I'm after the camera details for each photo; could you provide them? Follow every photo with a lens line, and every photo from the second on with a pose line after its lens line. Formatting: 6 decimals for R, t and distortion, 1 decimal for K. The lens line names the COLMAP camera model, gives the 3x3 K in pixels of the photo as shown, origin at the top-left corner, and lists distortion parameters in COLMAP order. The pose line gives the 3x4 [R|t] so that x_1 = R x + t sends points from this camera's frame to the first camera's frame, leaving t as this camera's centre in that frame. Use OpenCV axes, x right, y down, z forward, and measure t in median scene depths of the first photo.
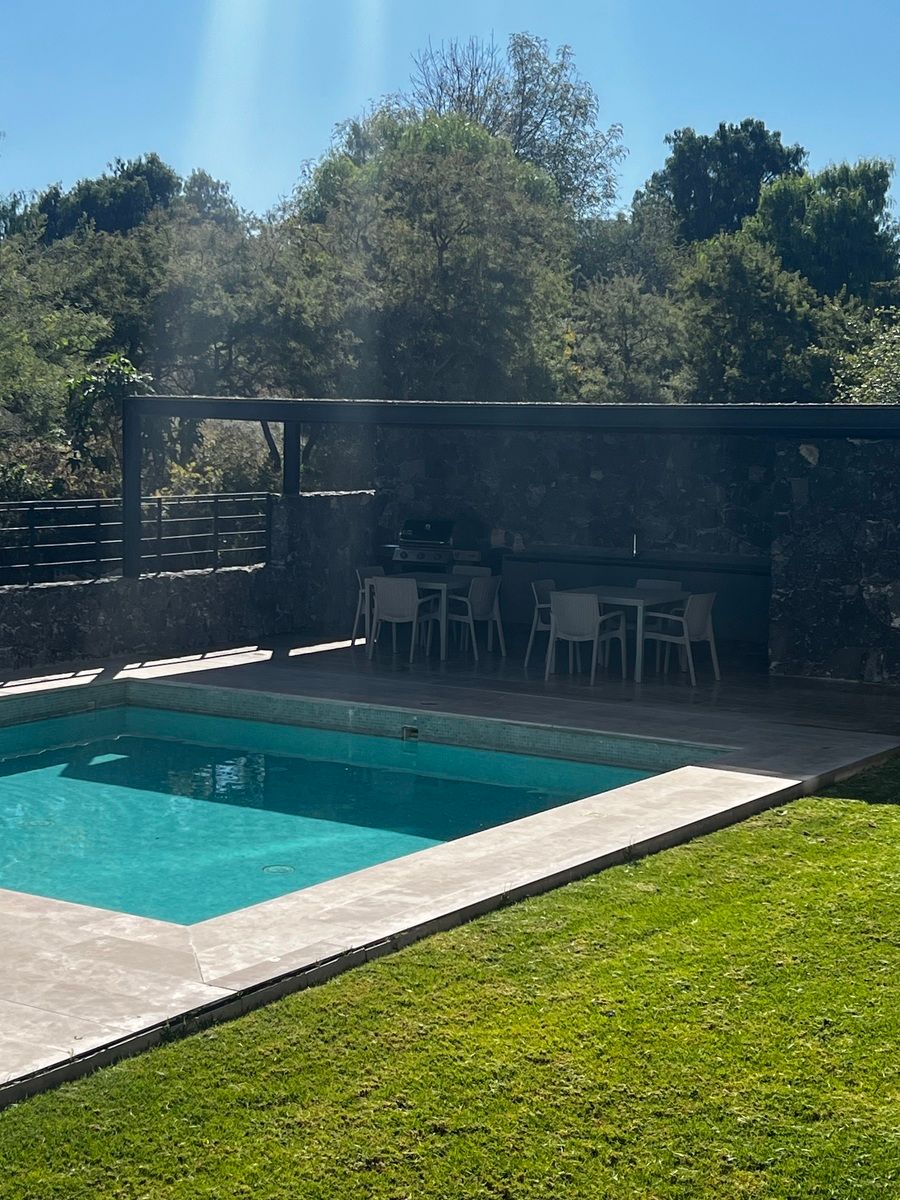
lens RADIAL K [[1919.1, 0, 445.2], [0, 1919.1, 600.7], [0, 0, 1]] dist [0.173729, 0.000000]
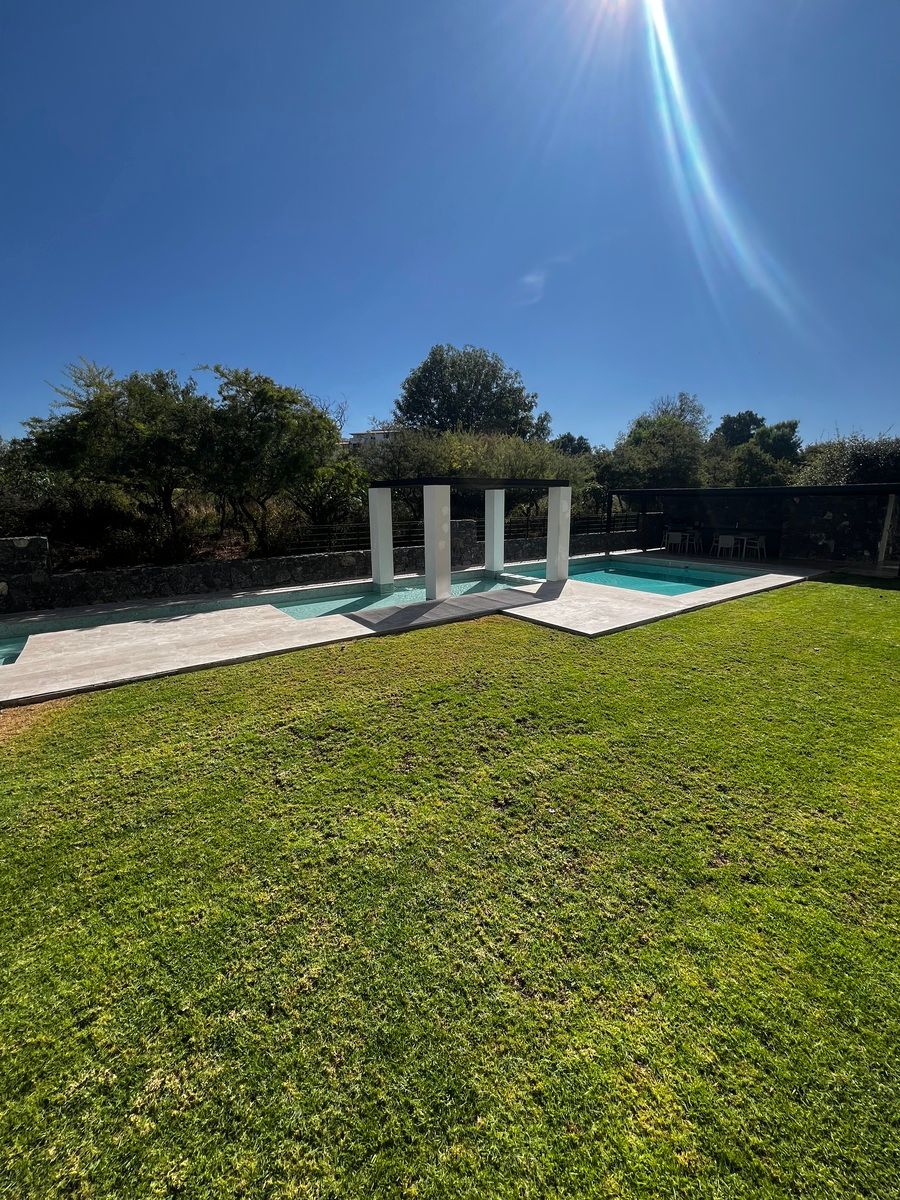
lens RADIAL K [[477.1, 0, 452.0], [0, 477.1, 604.8], [0, 0, 1]] dist [-0.003854, 0.000661]
pose [[0.936470, 0.052616, -0.346778, -0.071390], [-0.011017, 0.992609, 0.120855, 0.015356], [0.350574, -0.109357, 0.930128, -0.096130]]
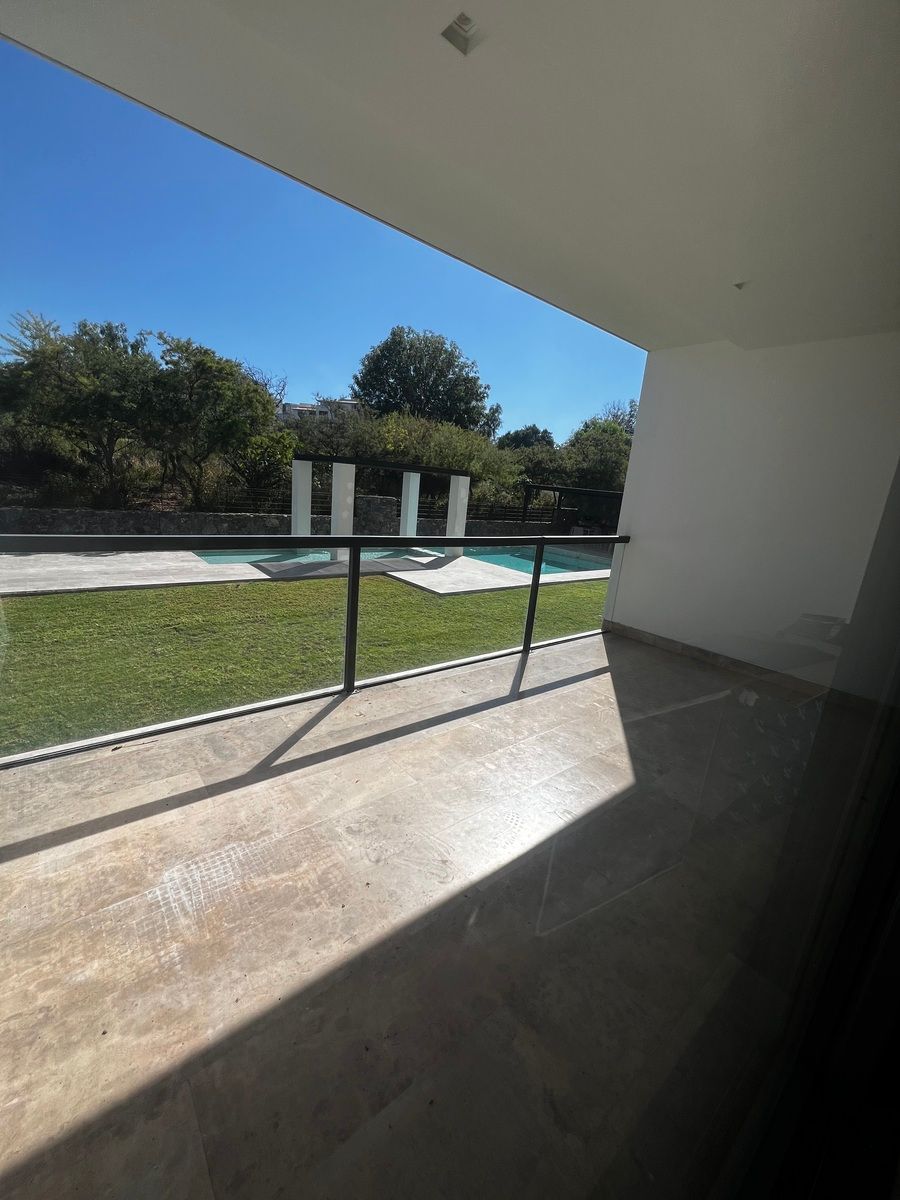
lens RADIAL K [[477.1, 0, 453.4], [0, 477.1, 604.3], [0, 0, 1]] dist [-0.003854, 0.000661]
pose [[0.954524, 0.142091, -0.262096, 0.008844], [-0.104291, 0.982716, 0.152950, 0.017533], [0.279299, -0.118660, 0.952844, -0.147740]]
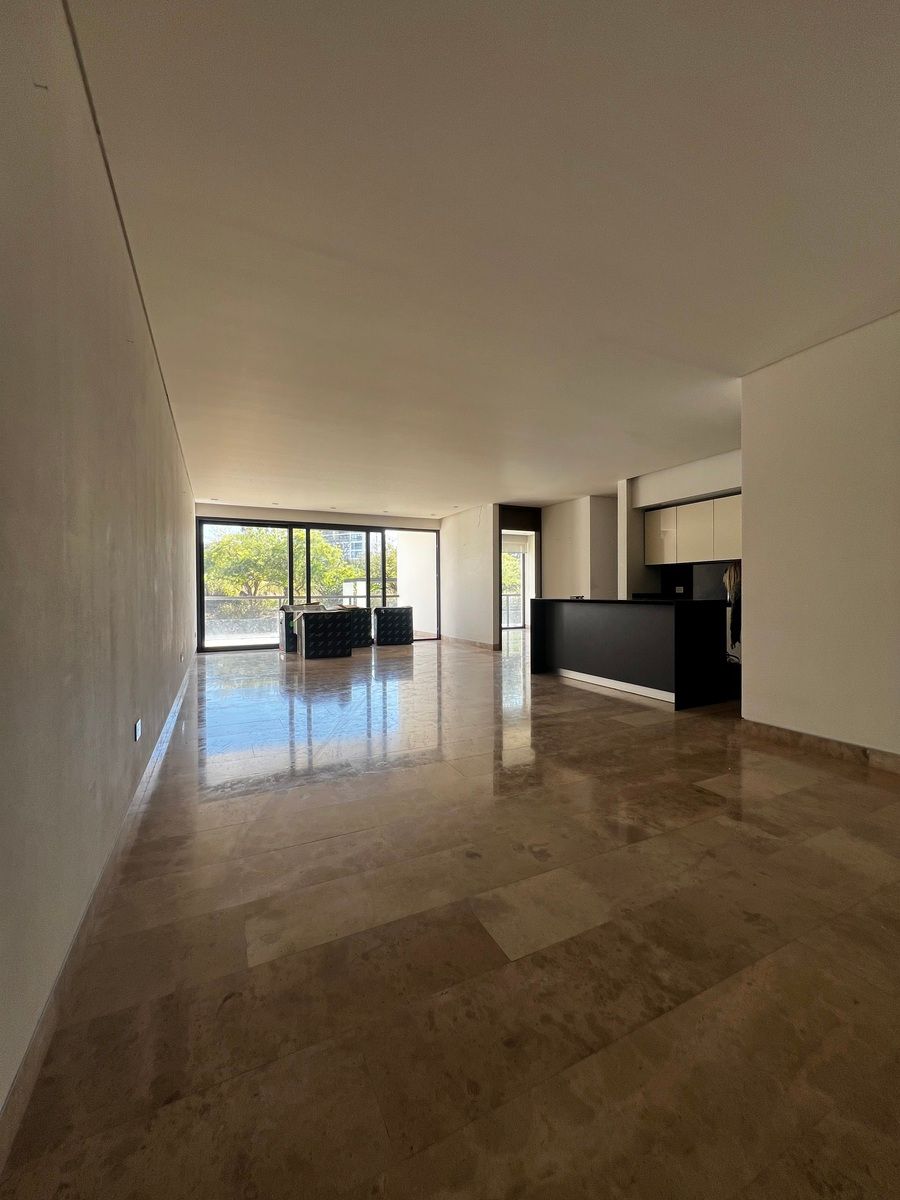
lens RADIAL K [[477.1, 0, 445.1], [0, 477.1, 600.0], [0, 0, 1]] dist [-0.003854, 0.000661]
pose [[0.856631, -0.009933, -0.515834, 0.279718], [-0.032671, 0.996764, -0.073449, 0.047988], [0.514894, 0.079771, 0.853534, -0.323217]]
